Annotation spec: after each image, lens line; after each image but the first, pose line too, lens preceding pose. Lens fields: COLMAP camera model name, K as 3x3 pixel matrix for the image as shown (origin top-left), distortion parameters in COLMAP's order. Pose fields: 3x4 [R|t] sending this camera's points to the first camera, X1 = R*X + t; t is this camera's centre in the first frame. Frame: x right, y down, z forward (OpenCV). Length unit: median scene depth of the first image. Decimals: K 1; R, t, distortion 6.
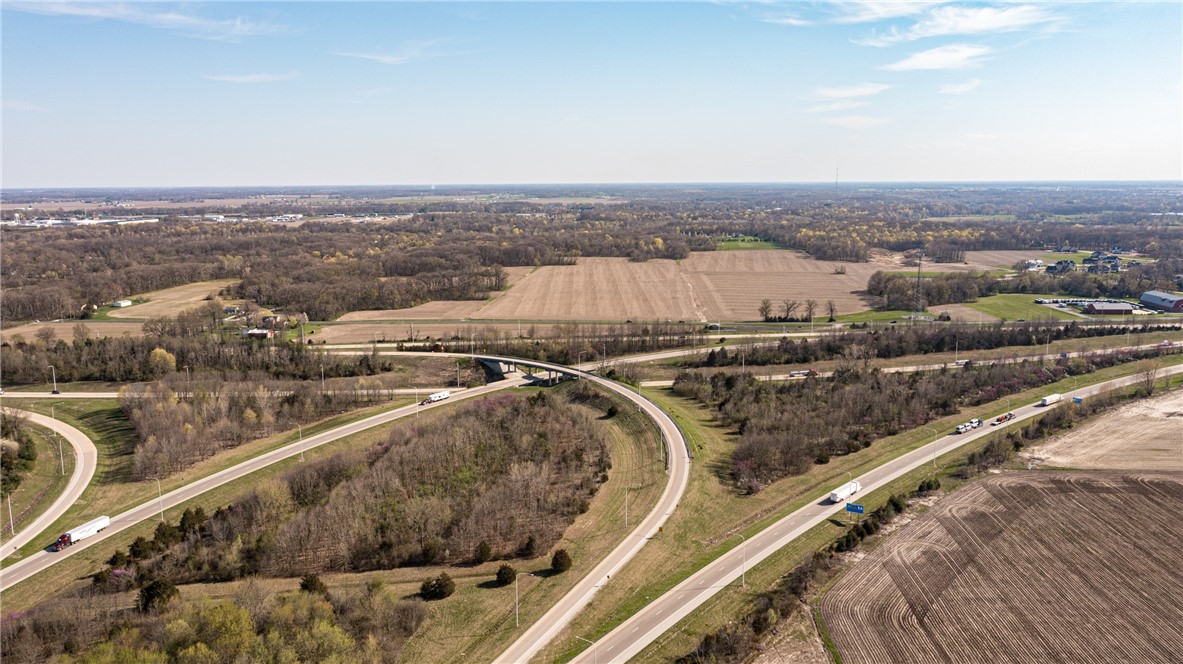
lens RADIAL K [[934.1, 0, 567.8], [0, 934.1, 275.3], [0, 0, 1]] dist [-0.008725, 0.009881]
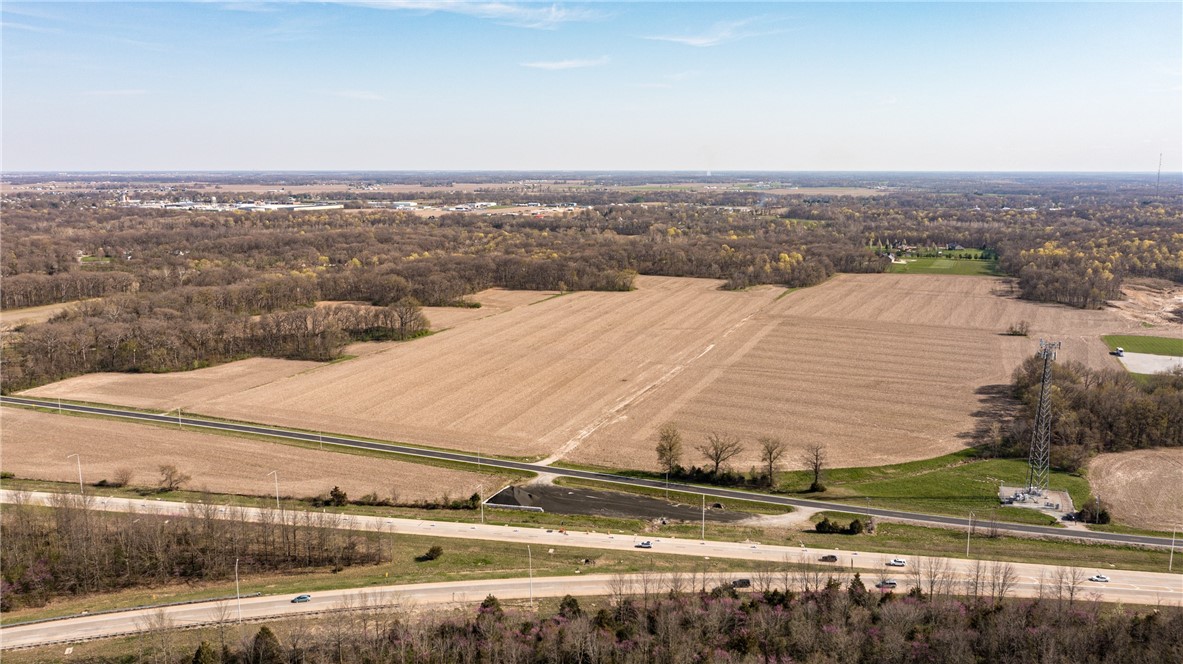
lens RADIAL K [[934.1, 0, 585.7], [0, 934.1, 332.4], [0, 0, 1]] dist [-0.008725, 0.009881]
pose [[0.953005, 0.060462, -0.296860, 0.091775], [-0.038104, 0.996023, 0.080537, -0.017358], [0.300549, -0.065441, 0.951519, 0.163254]]
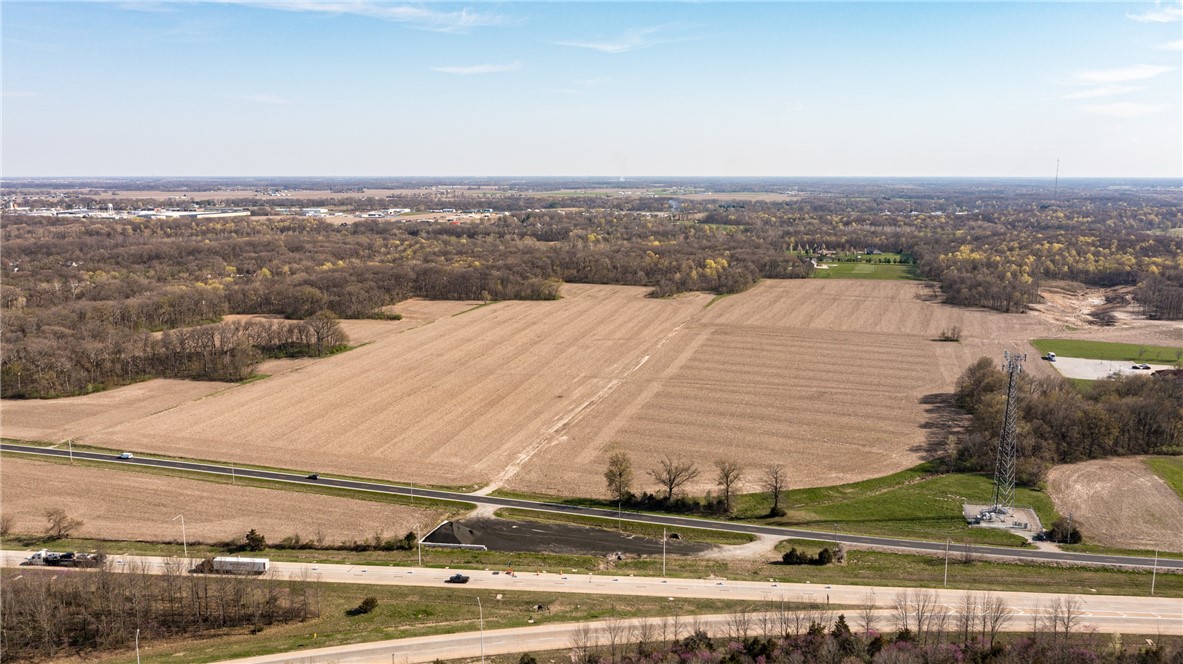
lens RADIAL K [[934.1, 0, 581.5], [0, 934.1, 337.1], [0, 0, 1]] dist [-0.008725, 0.009881]
pose [[0.975852, 0.045451, -0.213650, 0.085066], [-0.029618, 0.996612, 0.076734, -0.018063], [0.216414, -0.068553, 0.973892, 0.172471]]
